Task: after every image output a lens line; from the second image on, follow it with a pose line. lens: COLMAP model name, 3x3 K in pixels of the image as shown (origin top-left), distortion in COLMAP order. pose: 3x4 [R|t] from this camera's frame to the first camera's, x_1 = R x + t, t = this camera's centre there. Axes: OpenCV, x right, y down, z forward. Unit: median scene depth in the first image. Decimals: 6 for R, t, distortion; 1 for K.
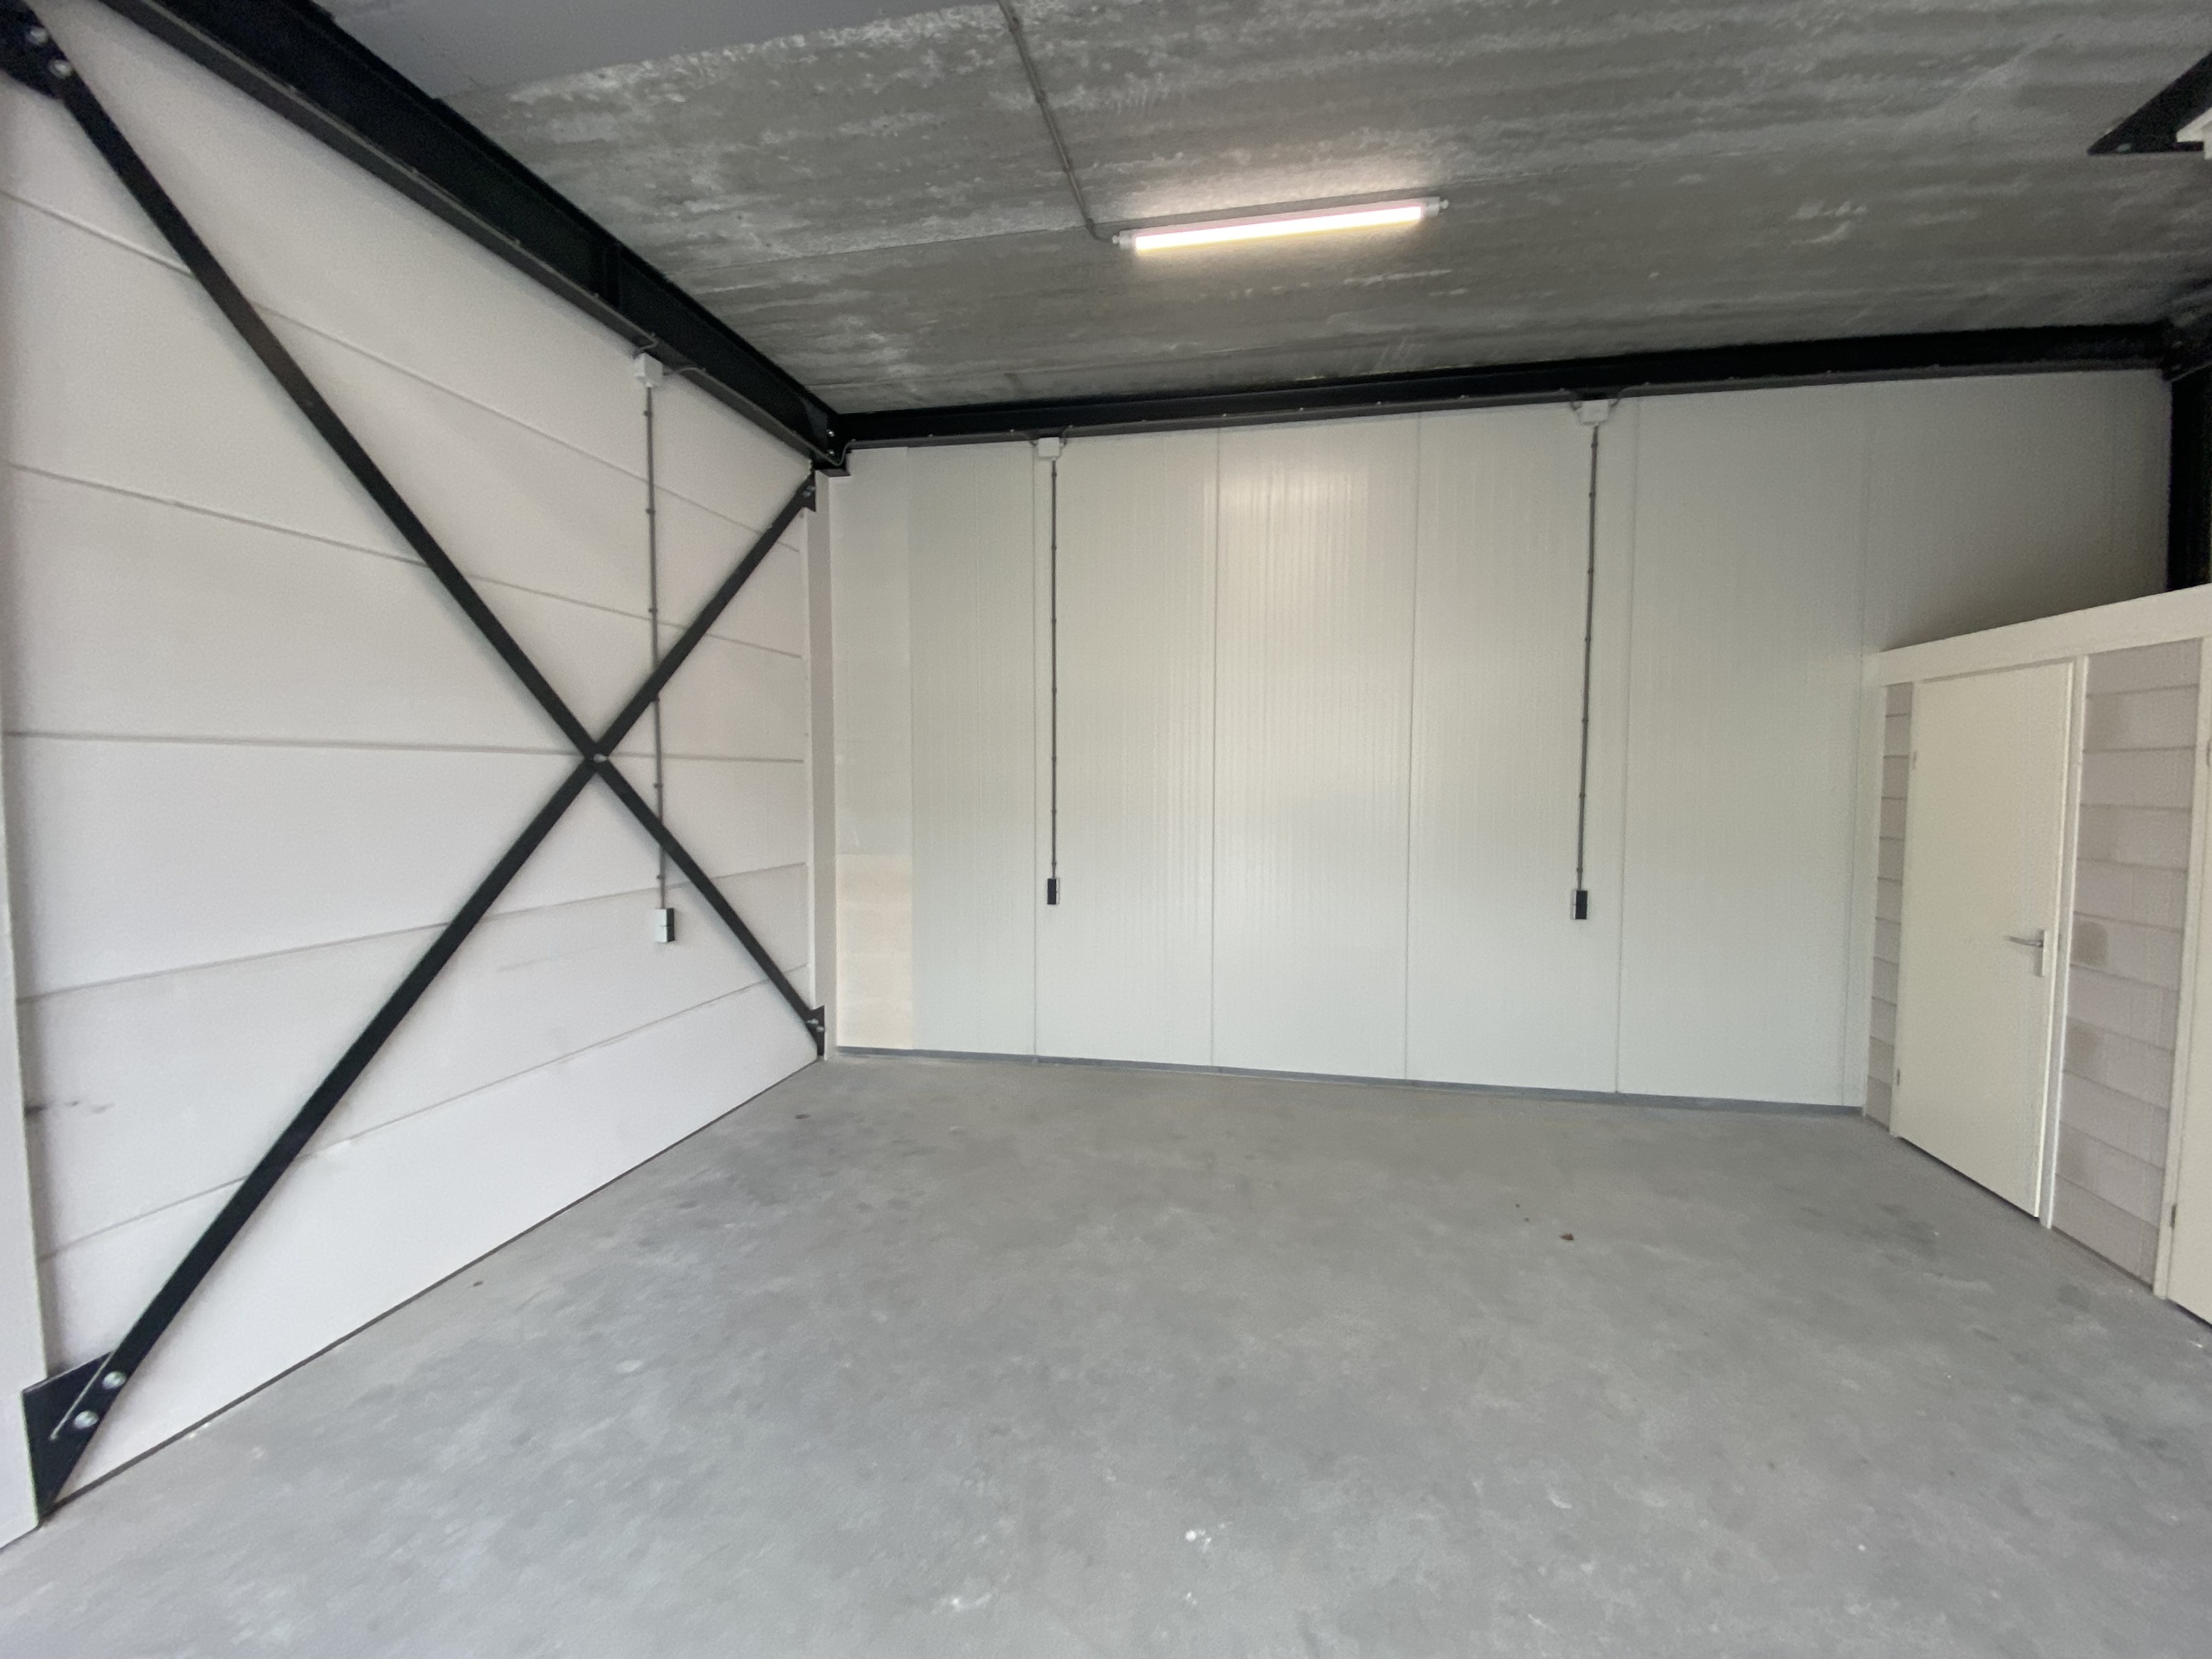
lens RADIAL K [[964.5, 0, 1106.0], [0, 964.5, 829.5], [0, 0, 1]] dist [0.011405, -0.016158]
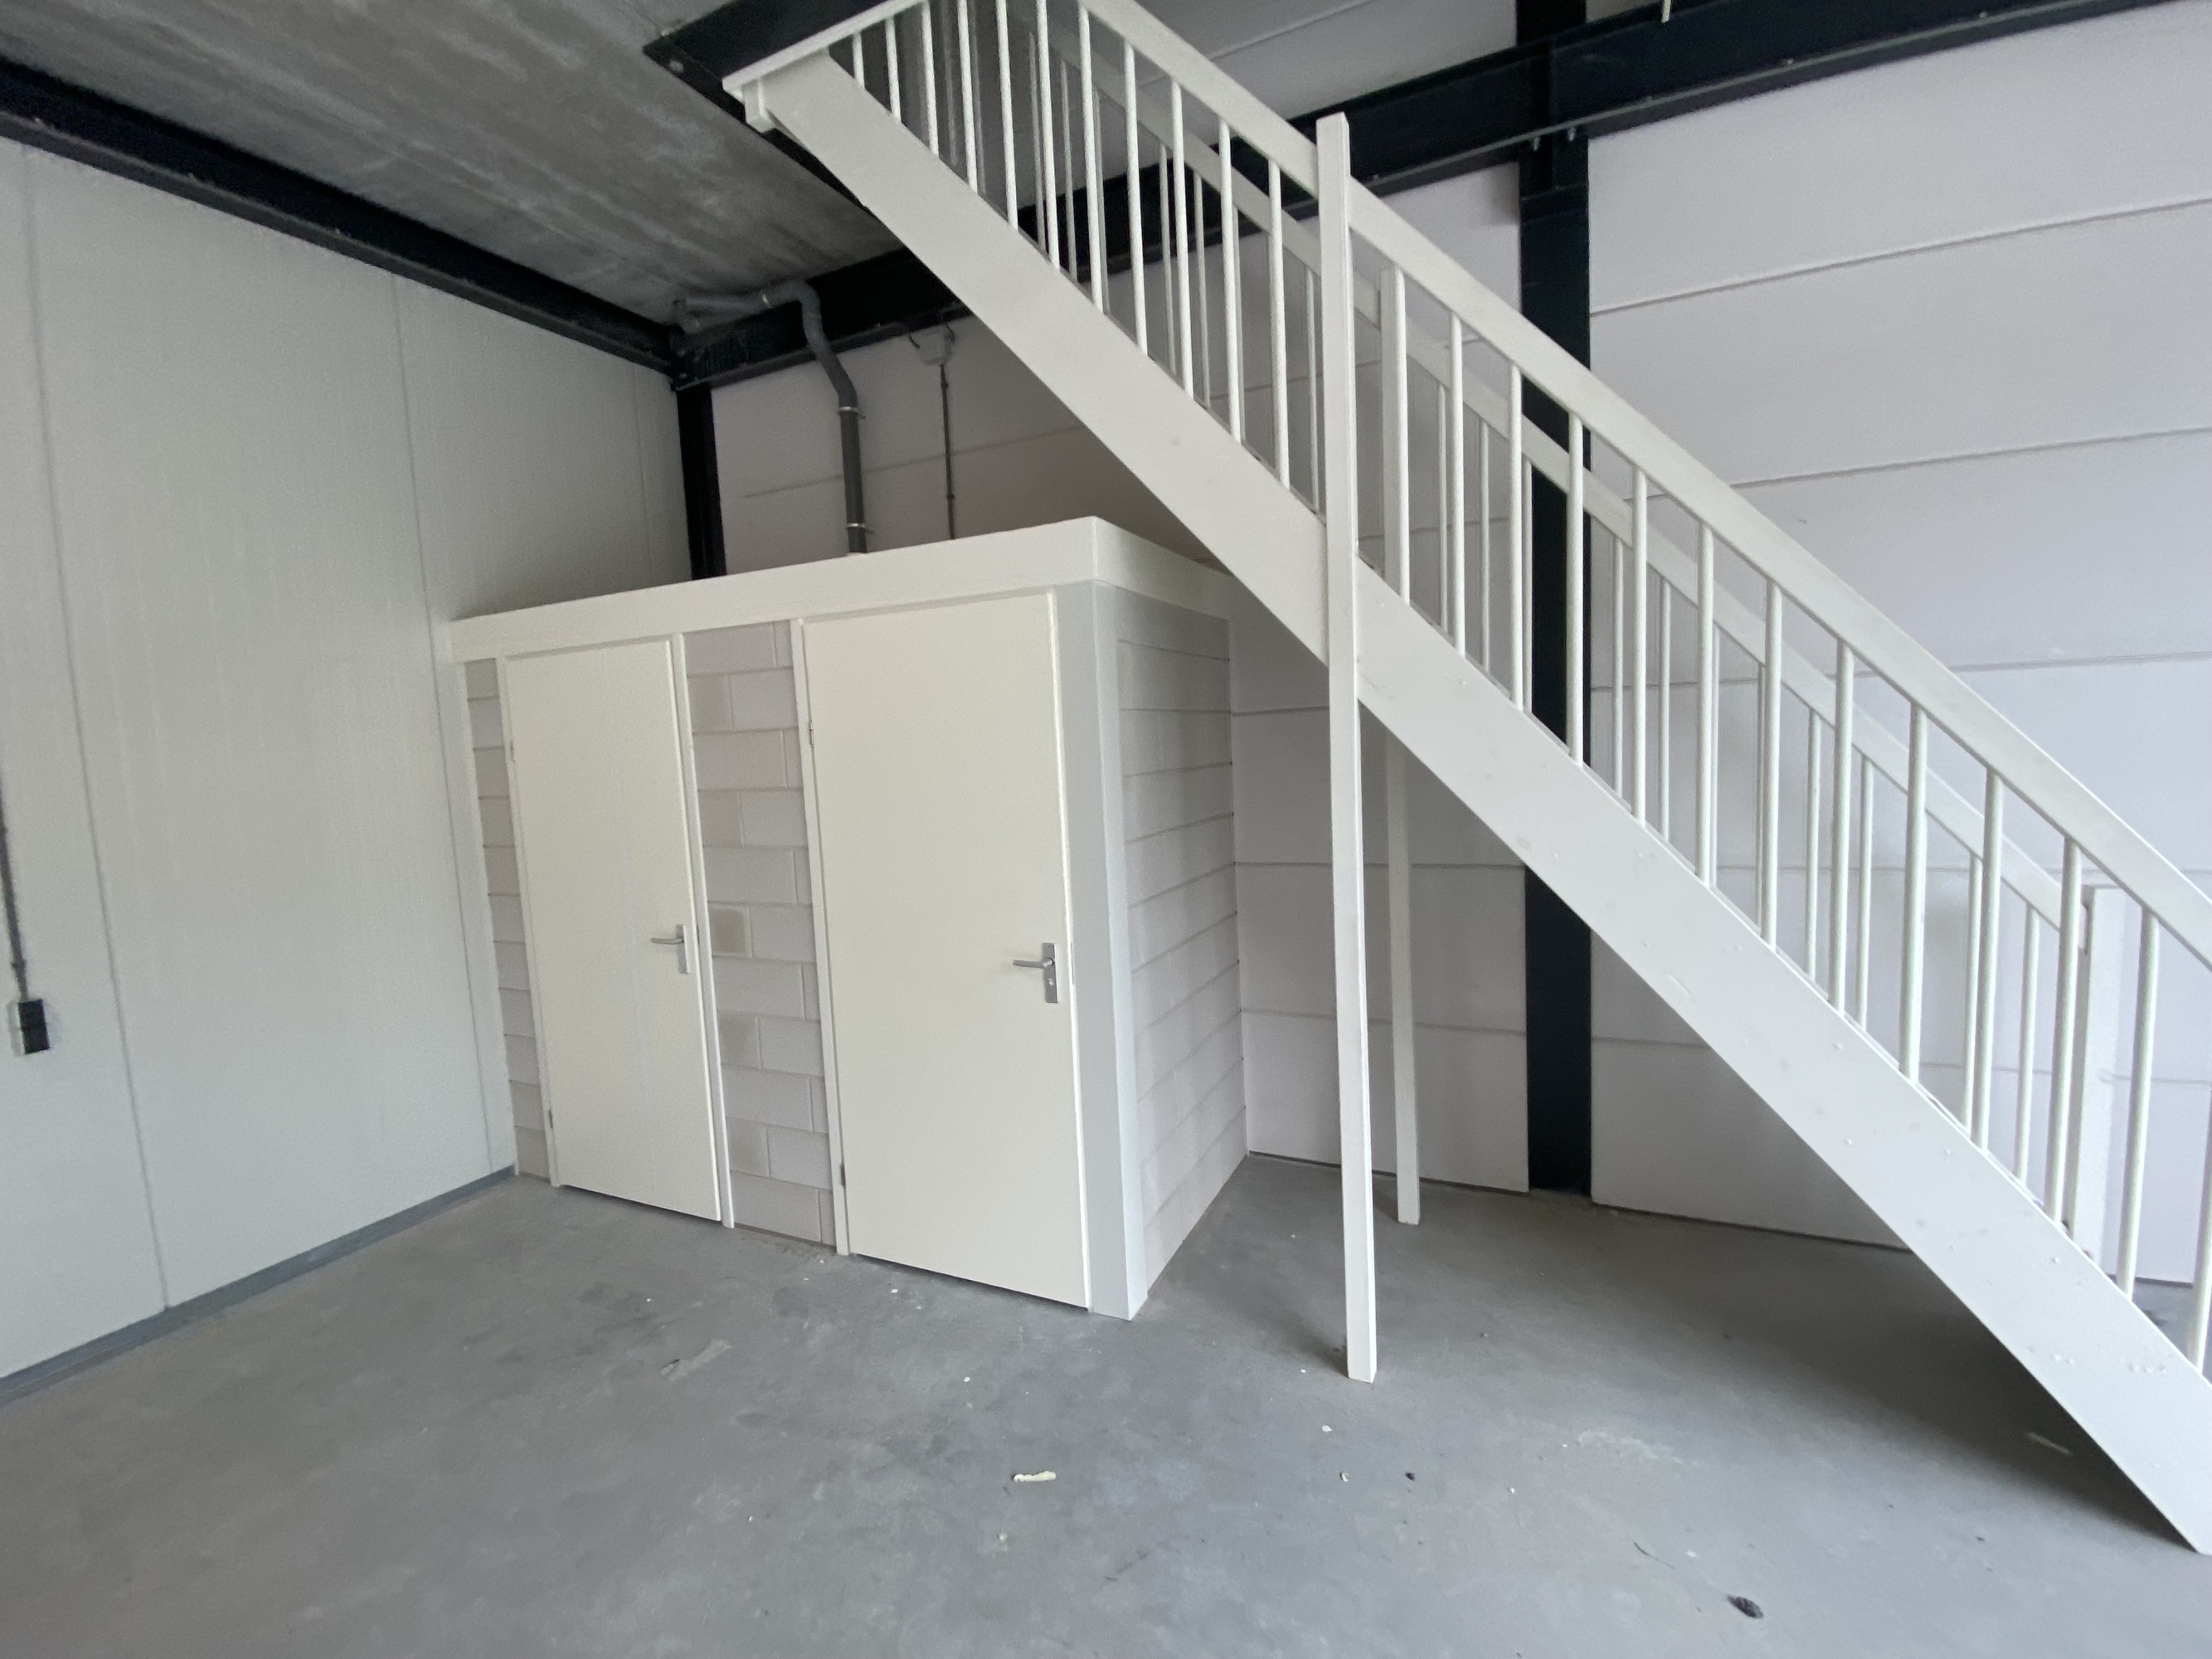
lens RADIAL K [[964.5, 0, 1106.0], [0, 964.5, 829.5], [0, 0, 1]] dist [0.011405, -0.016158]
pose [[0.255829, -0.101554, 0.961373, 0.152307], [0.105527, 0.991458, 0.076650, -0.014530], [-0.960945, 0.081841, 0.264360, 0.288100]]
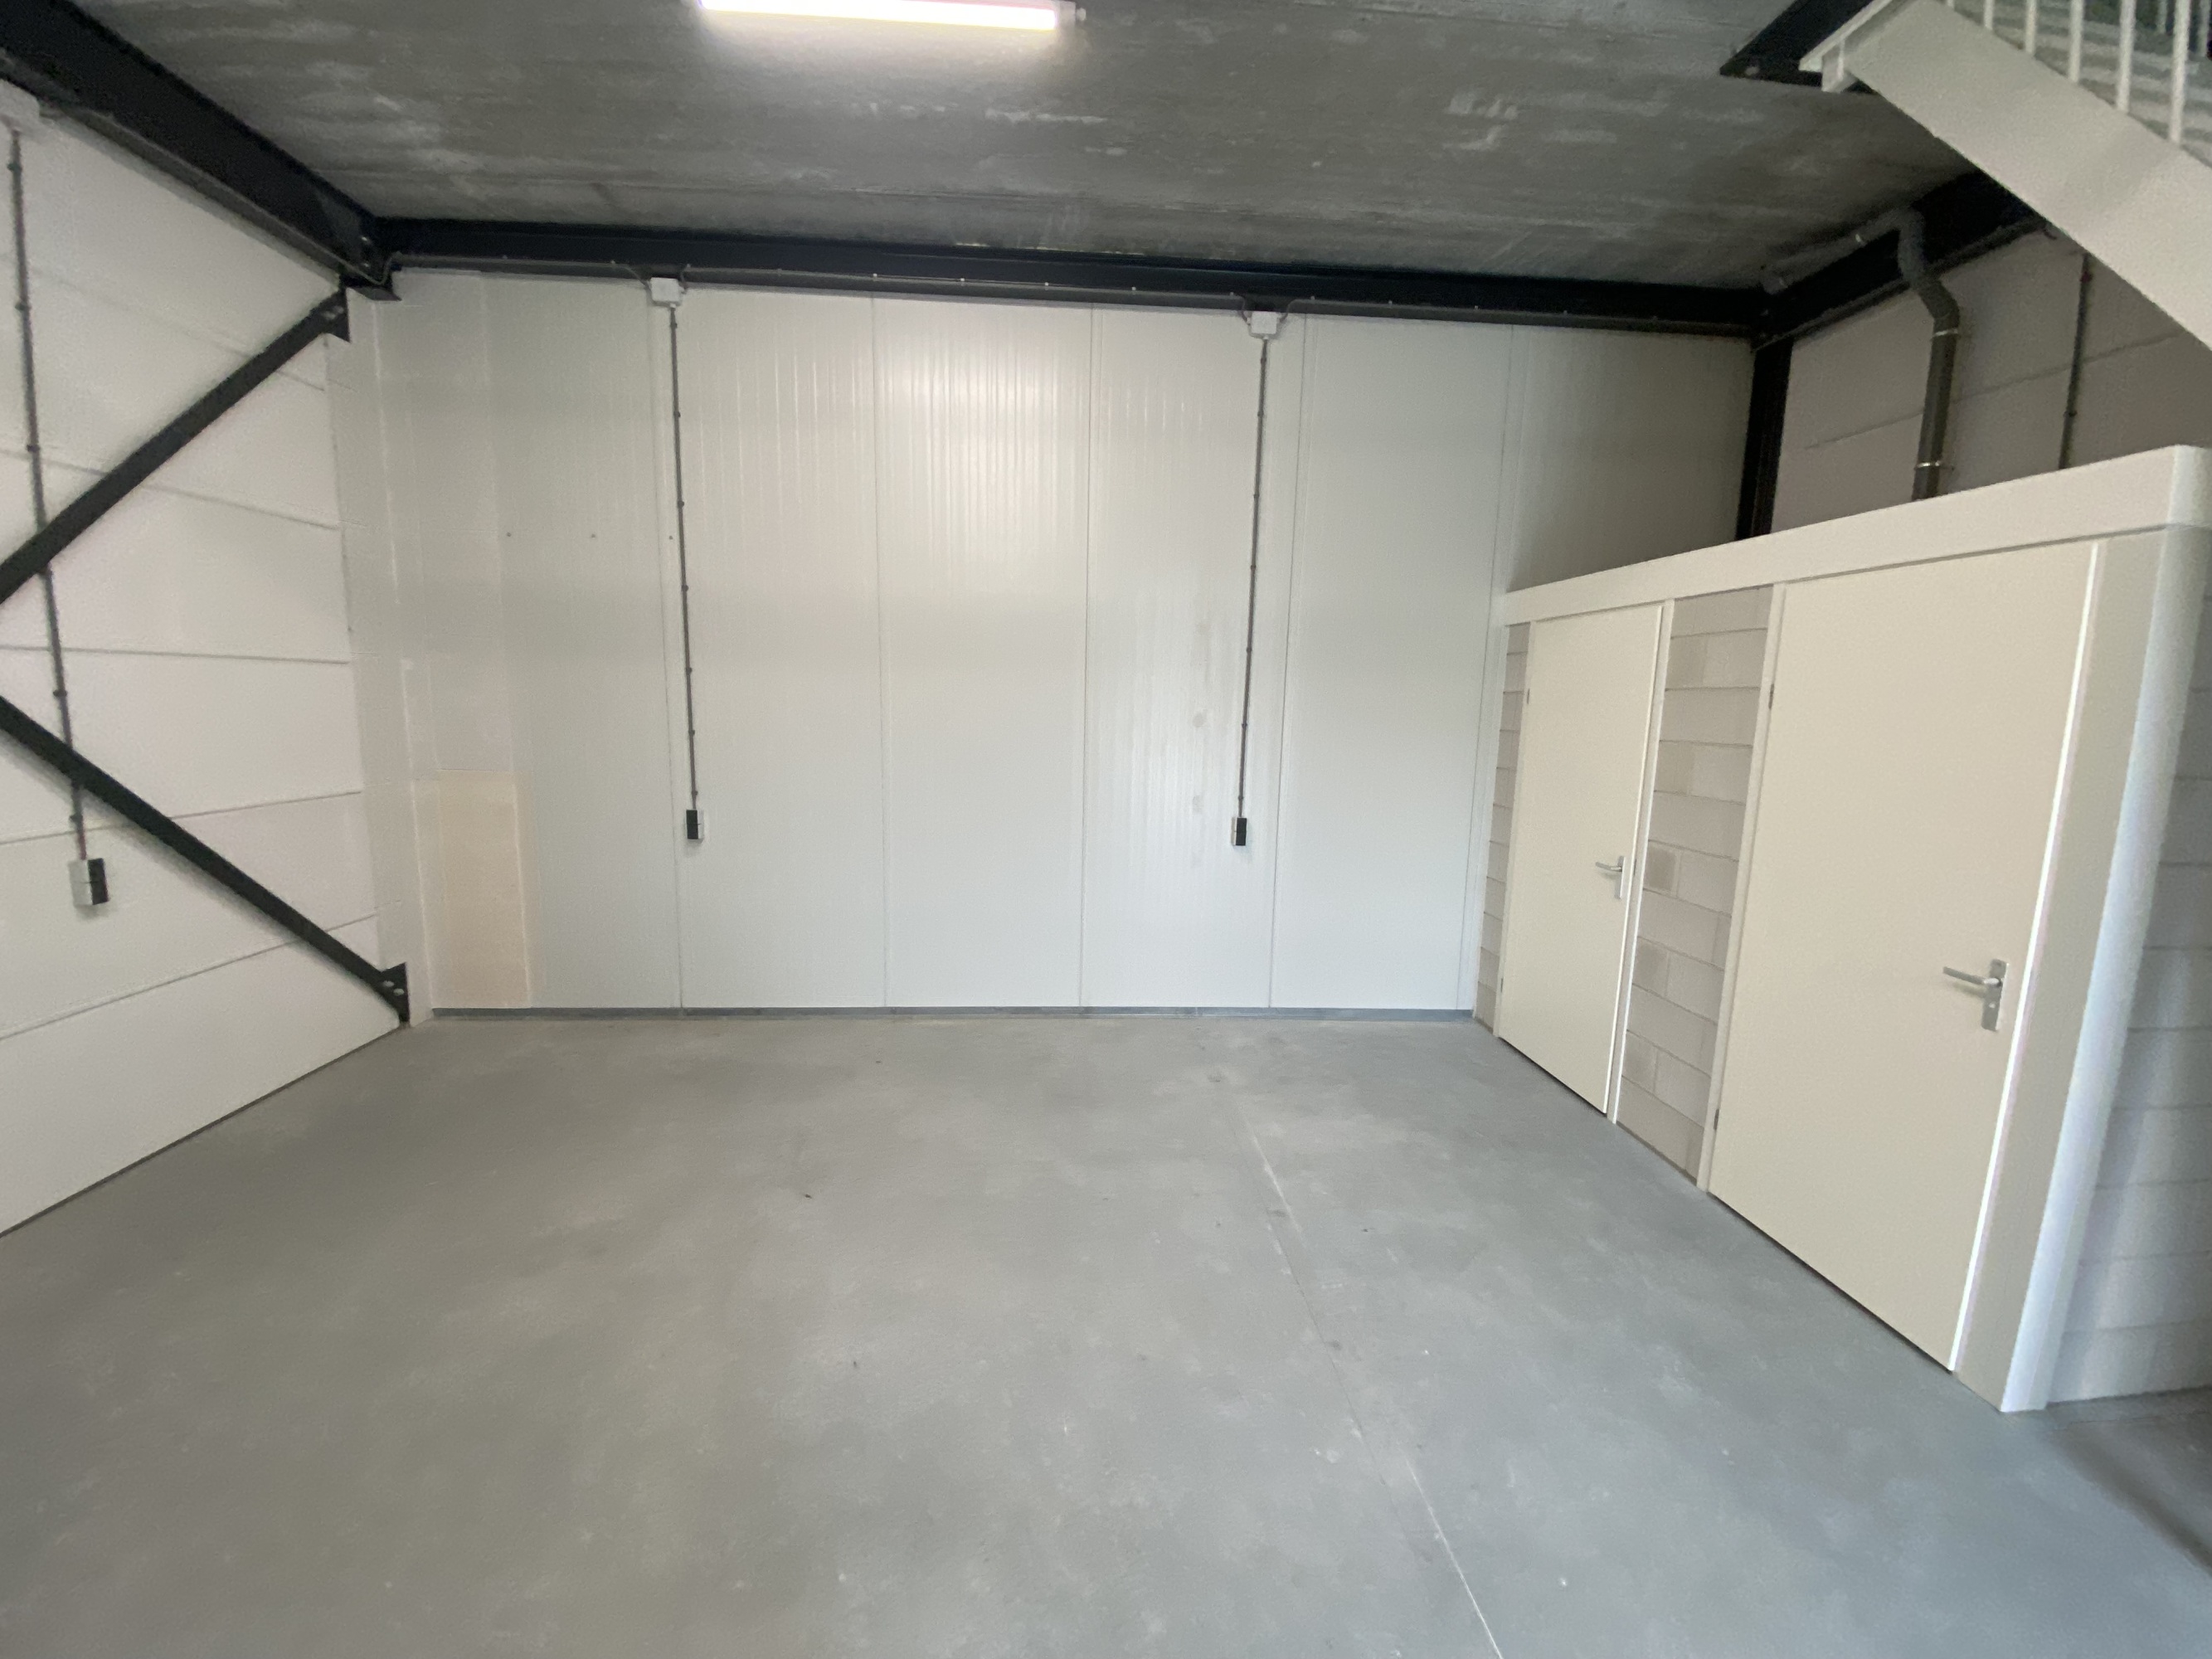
lens RADIAL K [[899.8, 0, 1106.0], [0, 899.8, 829.5], [0, 0, 1]] dist [0.015863, -0.018604]
pose [[0.965845, -0.014727, 0.258700, 0.124552], [-0.008235, 0.996135, 0.087451, -0.007828], [-0.258988, -0.086595, 0.961991, 0.144382]]
